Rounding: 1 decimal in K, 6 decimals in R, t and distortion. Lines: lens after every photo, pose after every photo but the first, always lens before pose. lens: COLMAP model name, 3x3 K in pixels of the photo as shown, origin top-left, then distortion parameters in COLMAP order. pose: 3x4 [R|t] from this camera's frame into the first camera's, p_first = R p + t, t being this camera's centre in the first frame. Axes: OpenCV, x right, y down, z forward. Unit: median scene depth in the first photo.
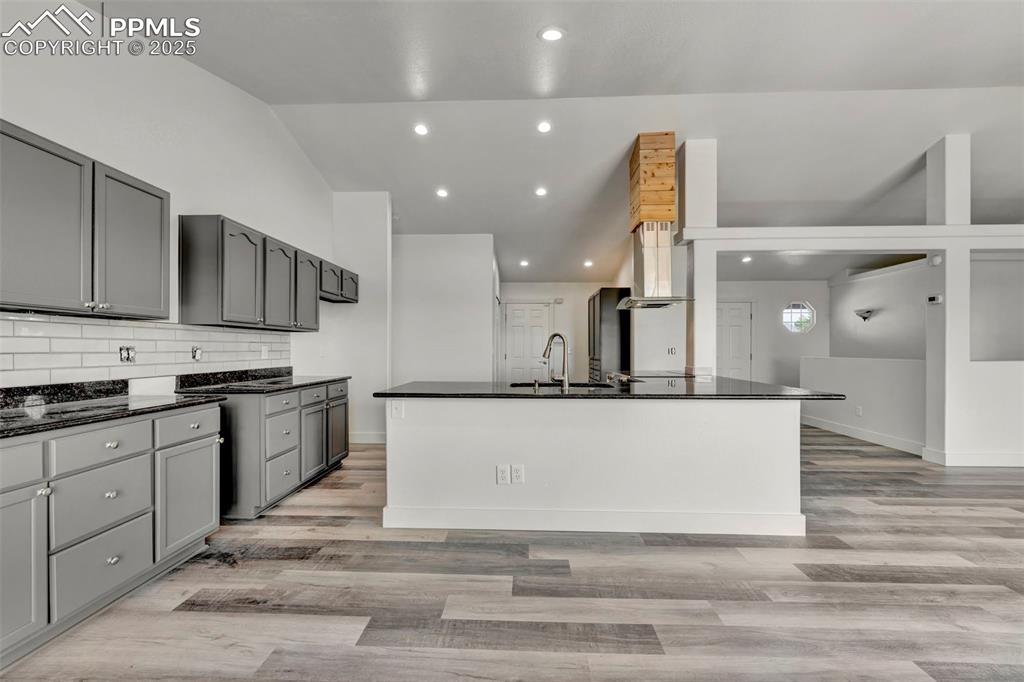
lens RADIAL K [[428.0, 0, 501.5], [0, 428.0, 357.6], [0, 0, 1]] dist [0.000789, -0.000920]
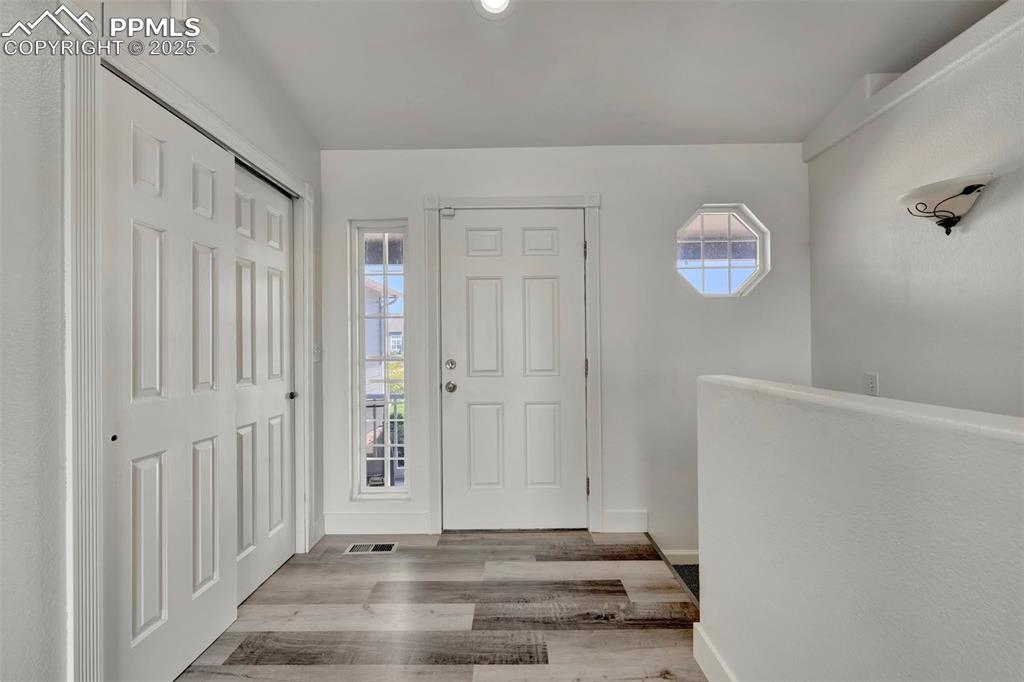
lens RADIAL K [[428.0, 0, 519.7], [0, 428.0, 337.9], [0, 0, 1]] dist [0.000789, -0.000920]
pose [[0.998257, 0.001519, 0.058990, 0.977968], [0.001098, 0.999017, -0.044312, -0.023352], [-0.058999, 0.044300, 0.997275, 1.287126]]
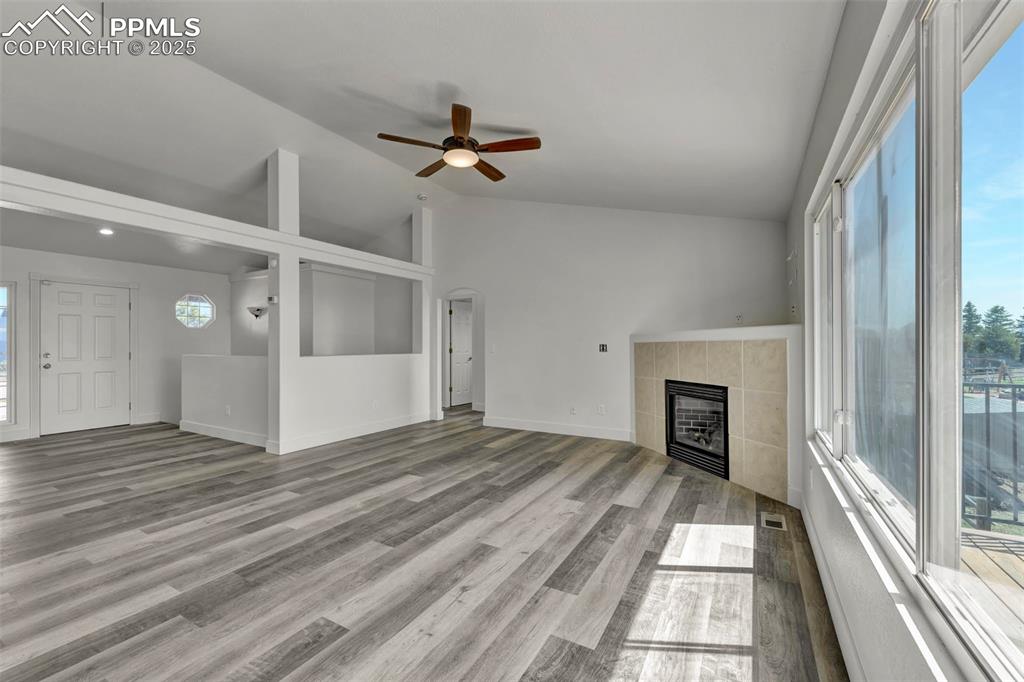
lens RADIAL K [[428.0, 0, 515.0], [0, 428.0, 342.1], [0, 0, 1]] dist [0.000789, -0.000920]
pose [[0.447299, 0.003786, 0.894377, 0.353162], [0.023200, 0.999605, -0.015834, 0.001518], [-0.894084, 0.027832, 0.447034, -0.011682]]
